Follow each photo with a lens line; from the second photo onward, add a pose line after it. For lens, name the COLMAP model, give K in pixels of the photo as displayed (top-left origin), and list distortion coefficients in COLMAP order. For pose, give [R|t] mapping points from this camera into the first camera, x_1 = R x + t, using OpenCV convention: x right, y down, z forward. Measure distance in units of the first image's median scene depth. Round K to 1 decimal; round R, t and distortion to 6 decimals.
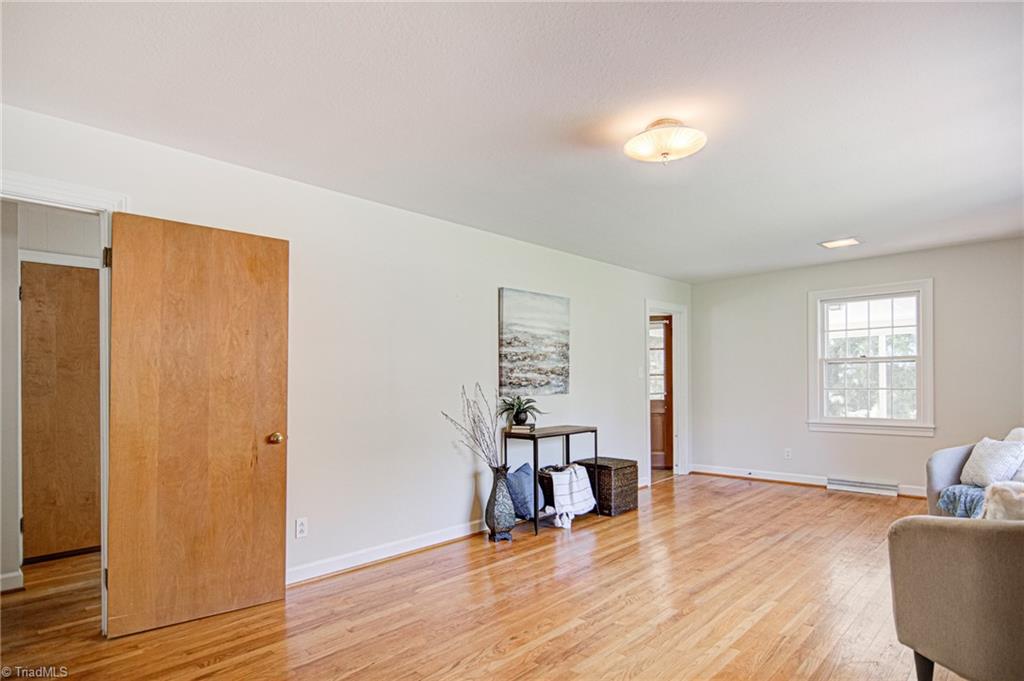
lens RADIAL K [[556.2, 0, 512.3], [0, 556.2, 370.9], [0, 0, 1]] dist [0.000395, -0.001425]
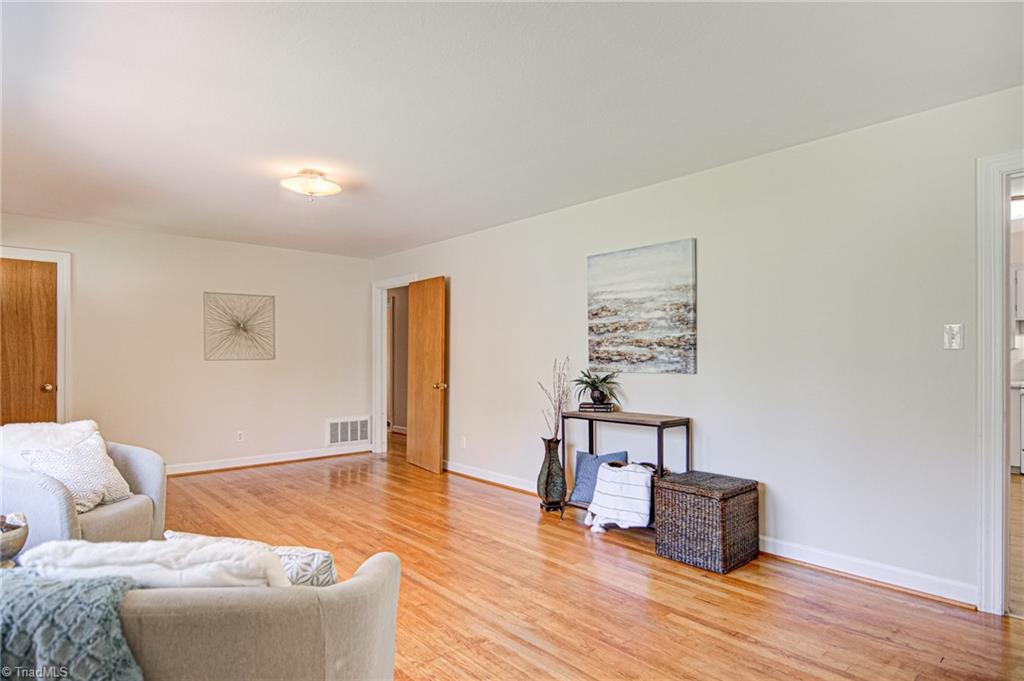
lens RADIAL K [[567.3, 0, 510.3], [0, 567.3, 359.3], [0, 0, 1]] dist [0.002412, 0.000243]
pose [[-0.088123, 0.014739, -0.996001, 0.913302], [0.020199, 0.999711, 0.013007, 0.009435], [0.995905, -0.018972, -0.088395, 0.906097]]
